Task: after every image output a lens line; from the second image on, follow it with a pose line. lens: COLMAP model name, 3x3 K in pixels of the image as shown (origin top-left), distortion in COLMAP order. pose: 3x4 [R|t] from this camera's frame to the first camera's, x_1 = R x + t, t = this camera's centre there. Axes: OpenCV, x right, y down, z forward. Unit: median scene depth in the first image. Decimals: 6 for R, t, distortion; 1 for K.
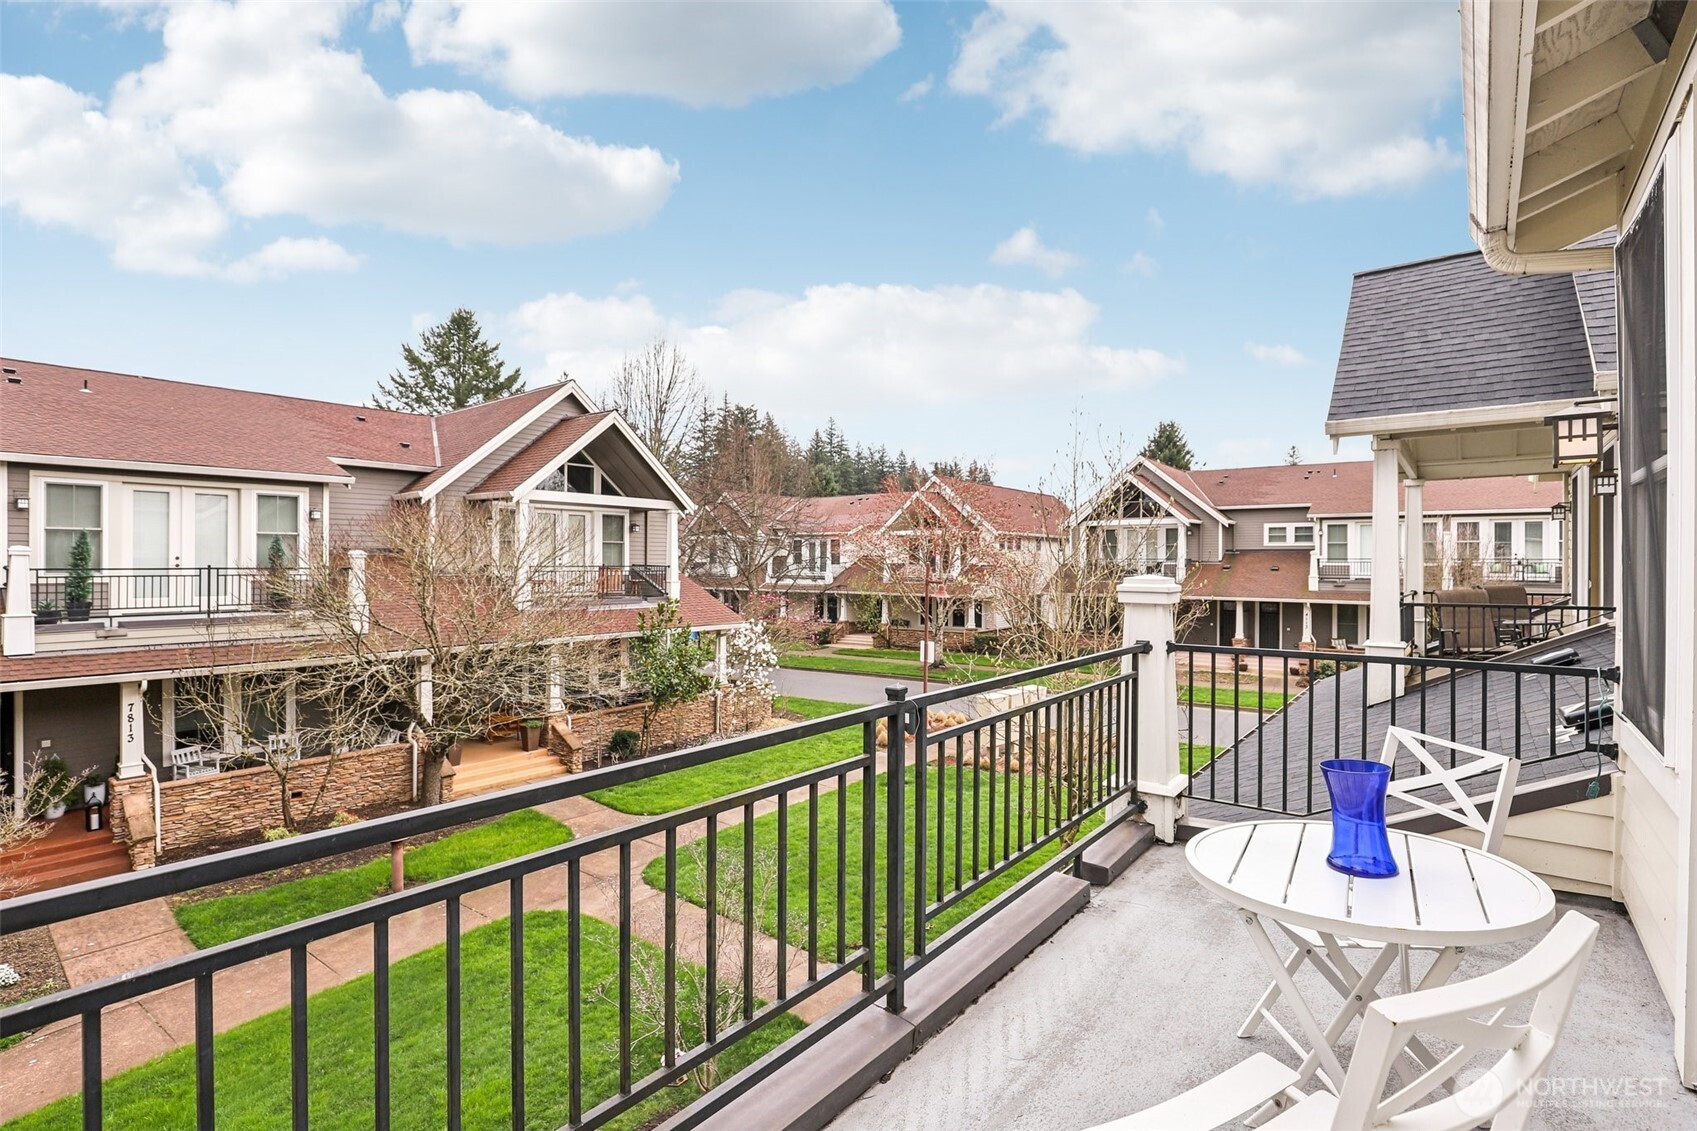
lens RADIAL K [[779.4, 0, 838.7], [0, 779.4, 560.8], [0, 0, 1]] dist [-0.032135, 0.006389]
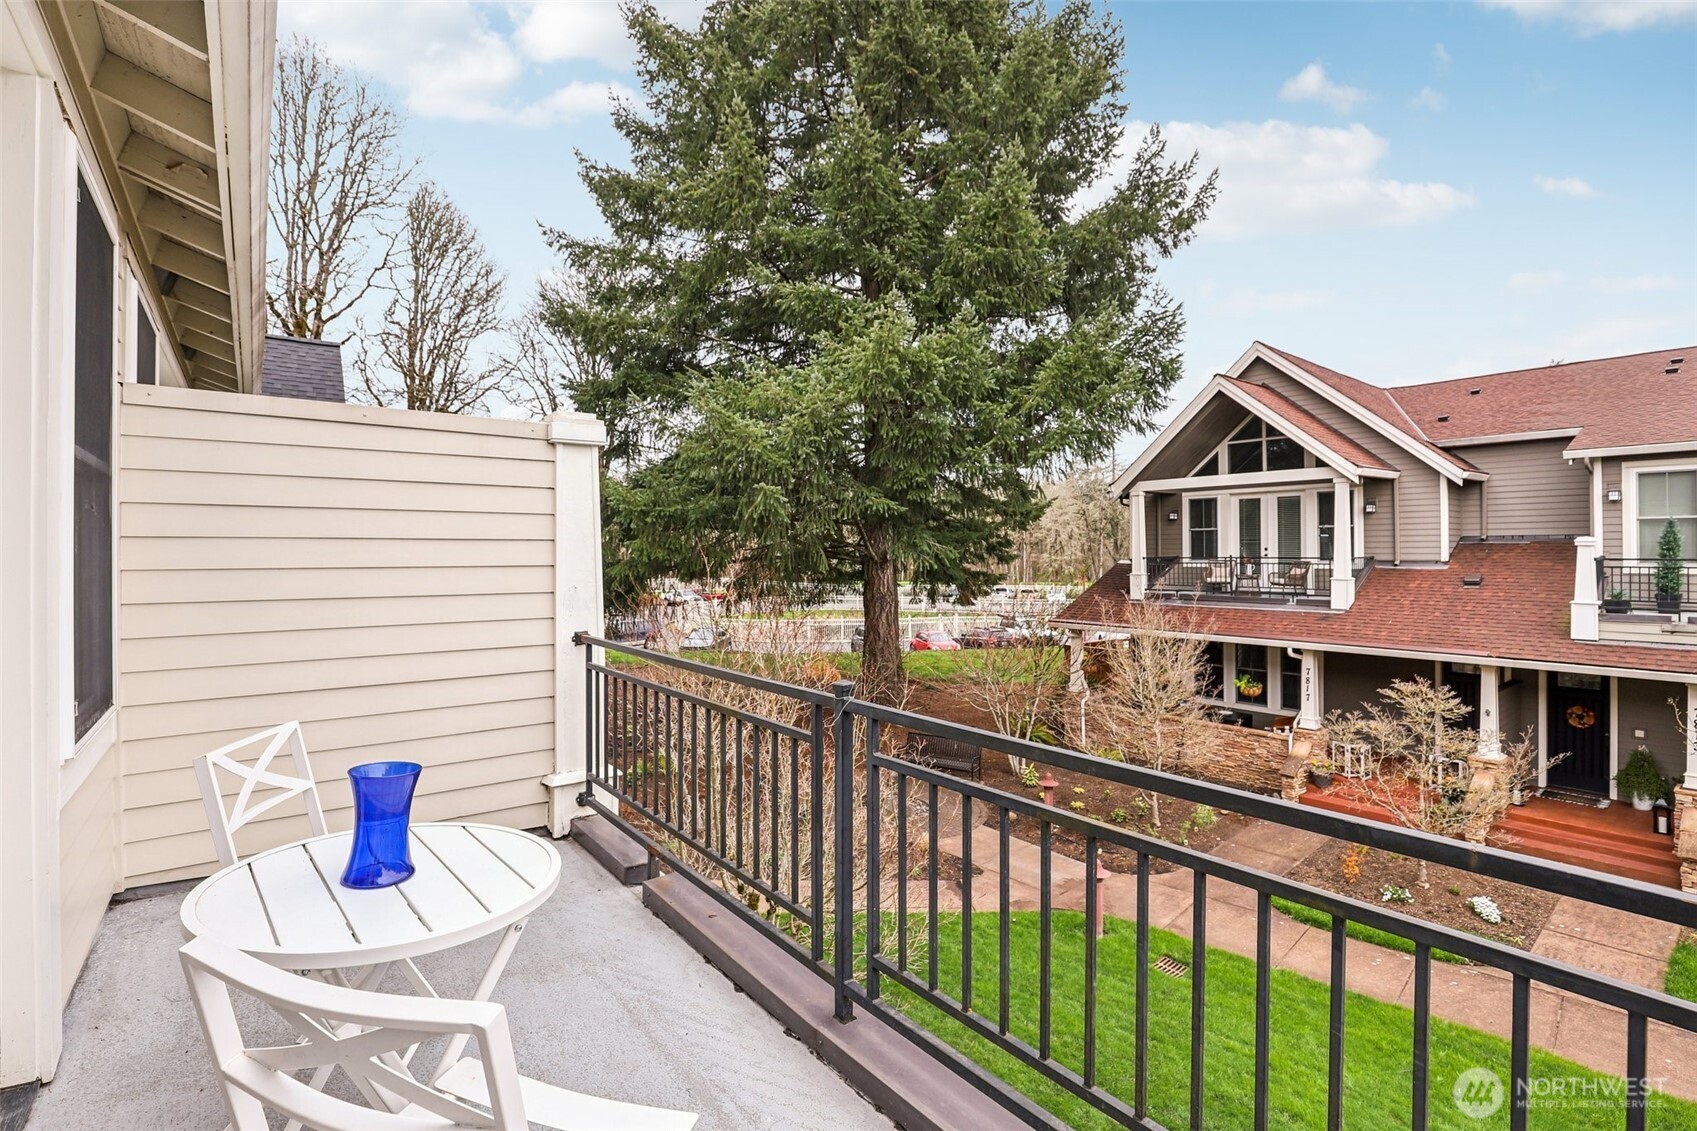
lens RADIAL K [[779.4, 0, 843.0], [0, 779.4, 550.3], [0, 0, 1]] dist [-0.032135, 0.006389]
pose [[-0.223457, -0.006114, -0.974695, 0.170684], [0.005055, 0.999960, -0.007431, 0.001308], [0.974701, -0.006587, -0.223417, 0.205341]]
